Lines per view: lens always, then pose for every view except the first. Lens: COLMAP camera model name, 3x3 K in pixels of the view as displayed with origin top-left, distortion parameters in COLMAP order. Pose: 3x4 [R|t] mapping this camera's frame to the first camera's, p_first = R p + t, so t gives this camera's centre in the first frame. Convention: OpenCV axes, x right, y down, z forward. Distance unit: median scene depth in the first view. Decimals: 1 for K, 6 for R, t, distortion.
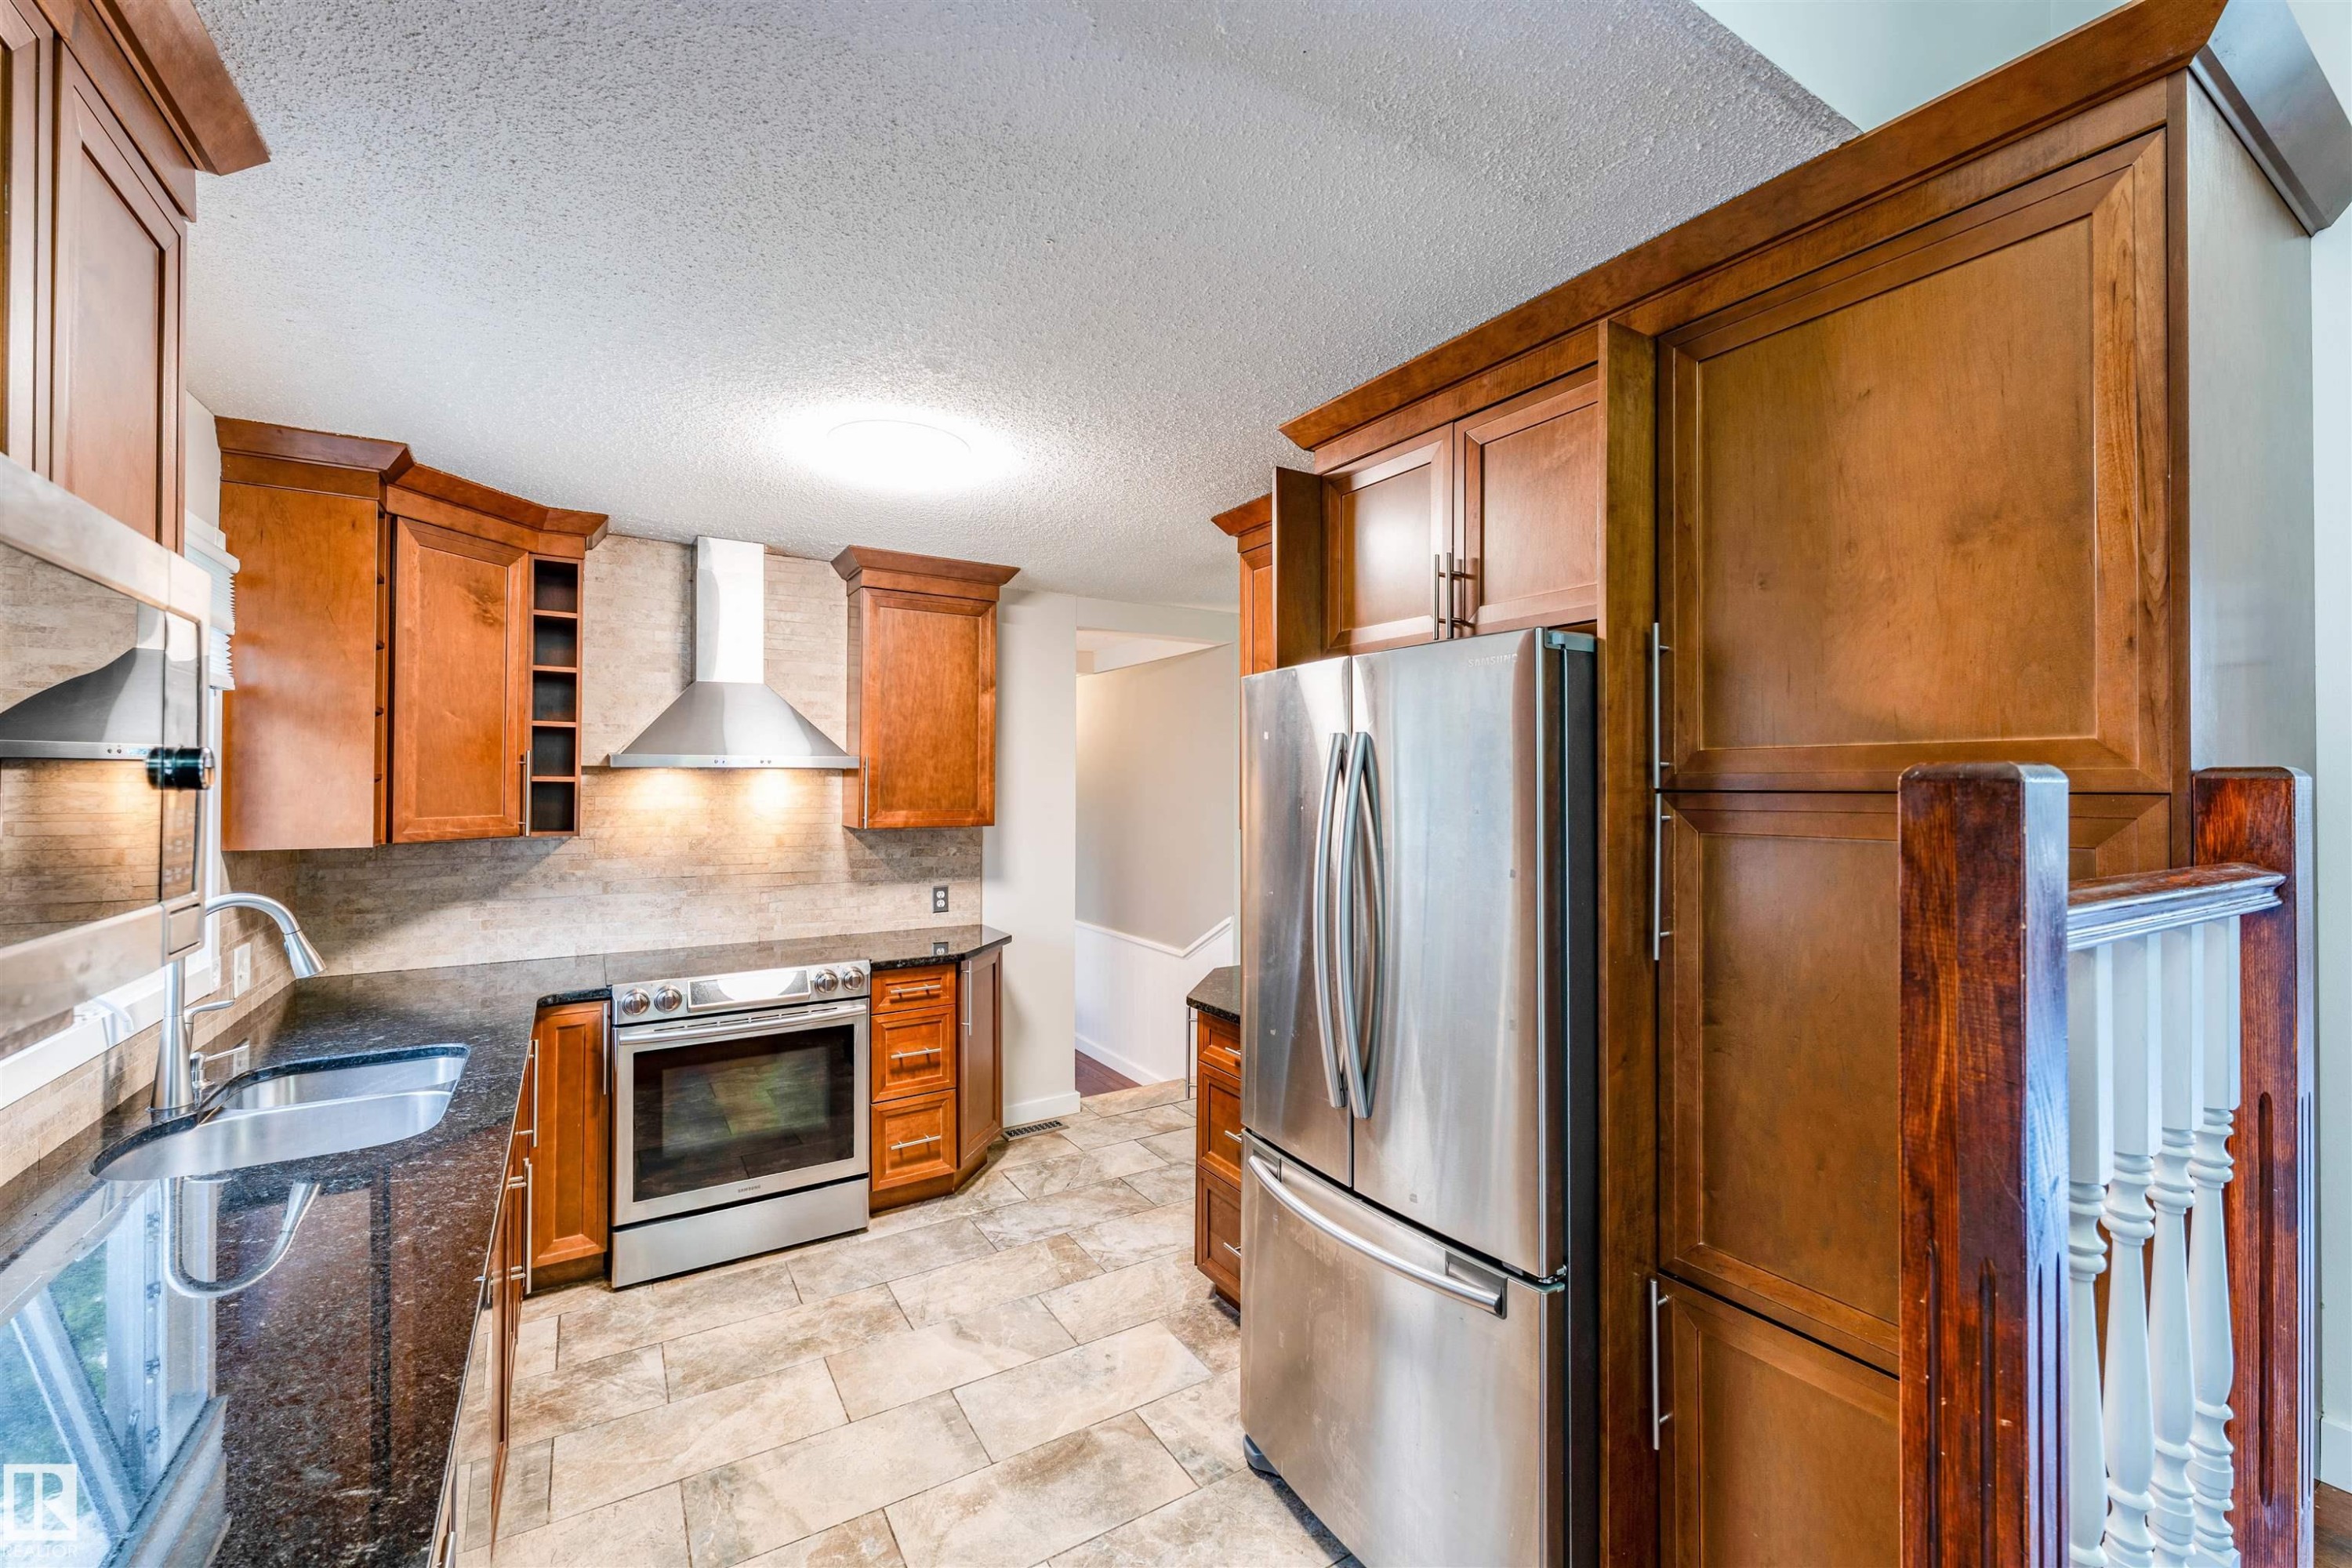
lens RADIAL K [[983.7, 0, 1183.2], [0, 983.7, 780.6], [0, 0, 1]] dist [-0.000705, -0.000814]
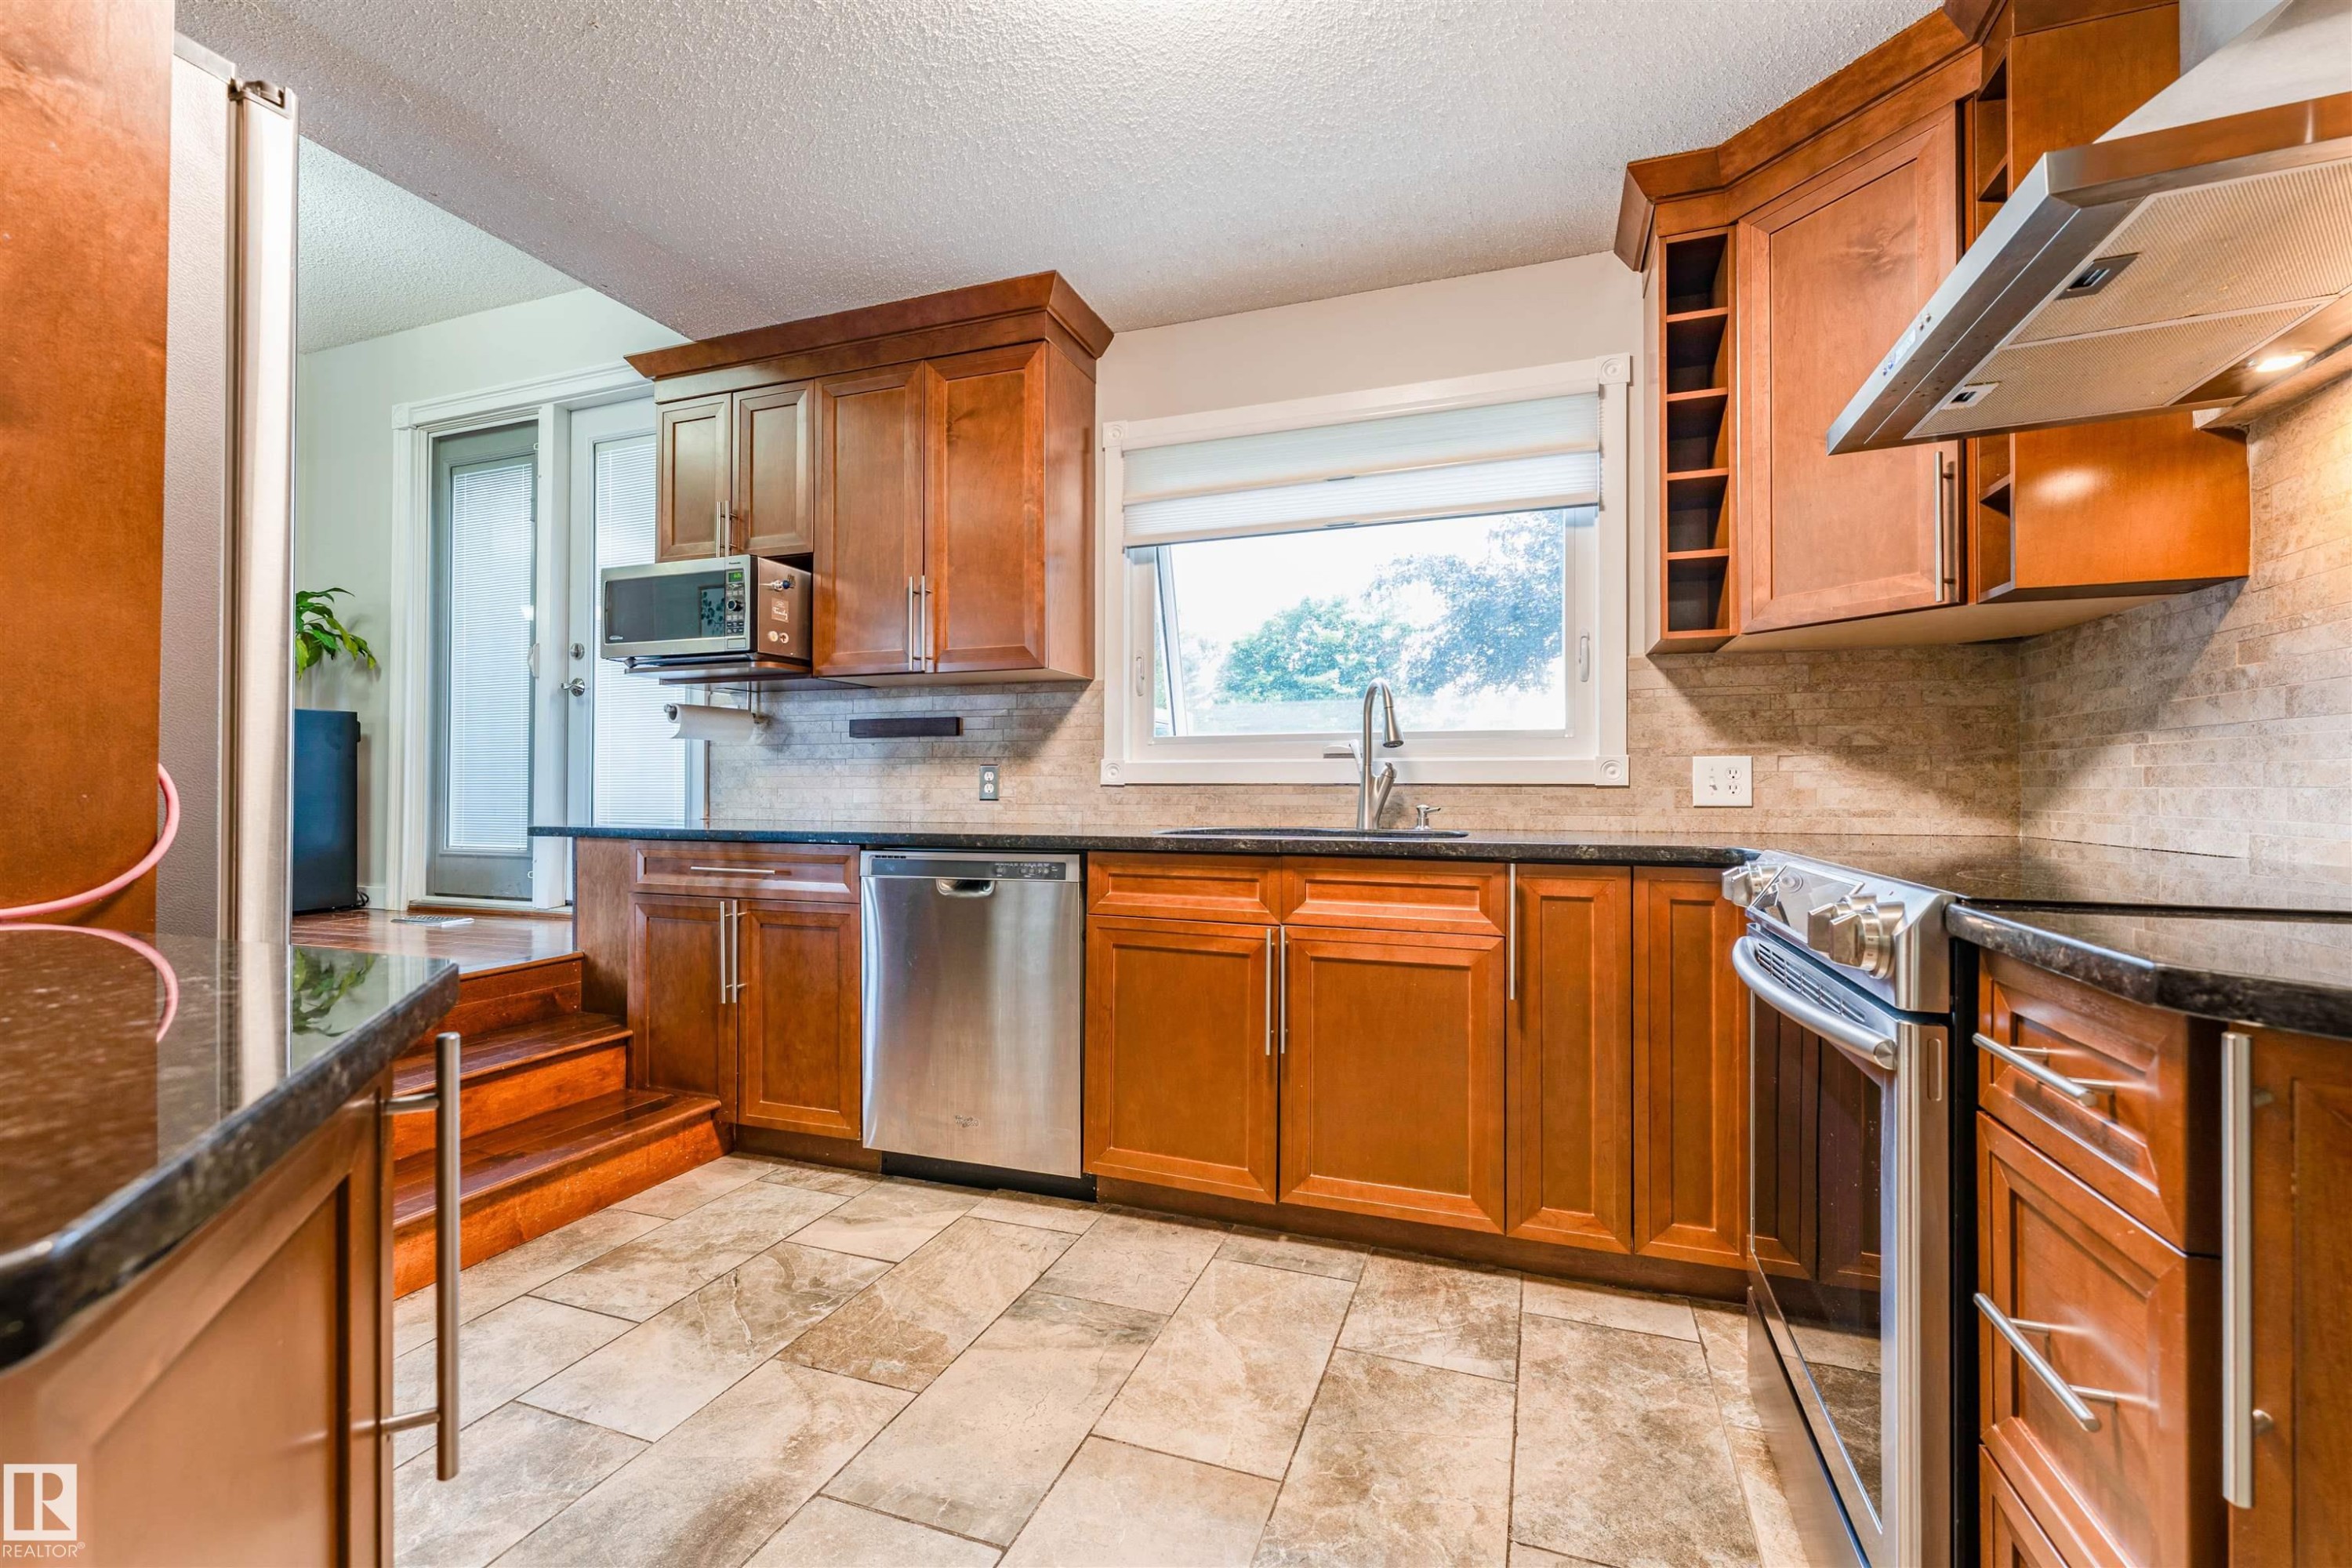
lens RADIAL K [[983.7, 0, 1232.7], [0, 983.7, 776.3], [0, 0, 1]] dist [-0.000705, -0.000814]
pose [[-0.761380, -0.006754, -0.648271, 0.015198], [0.001776, 0.999920, -0.012504, 0.181484], [0.648303, -0.010672, -0.761307, 1.289567]]
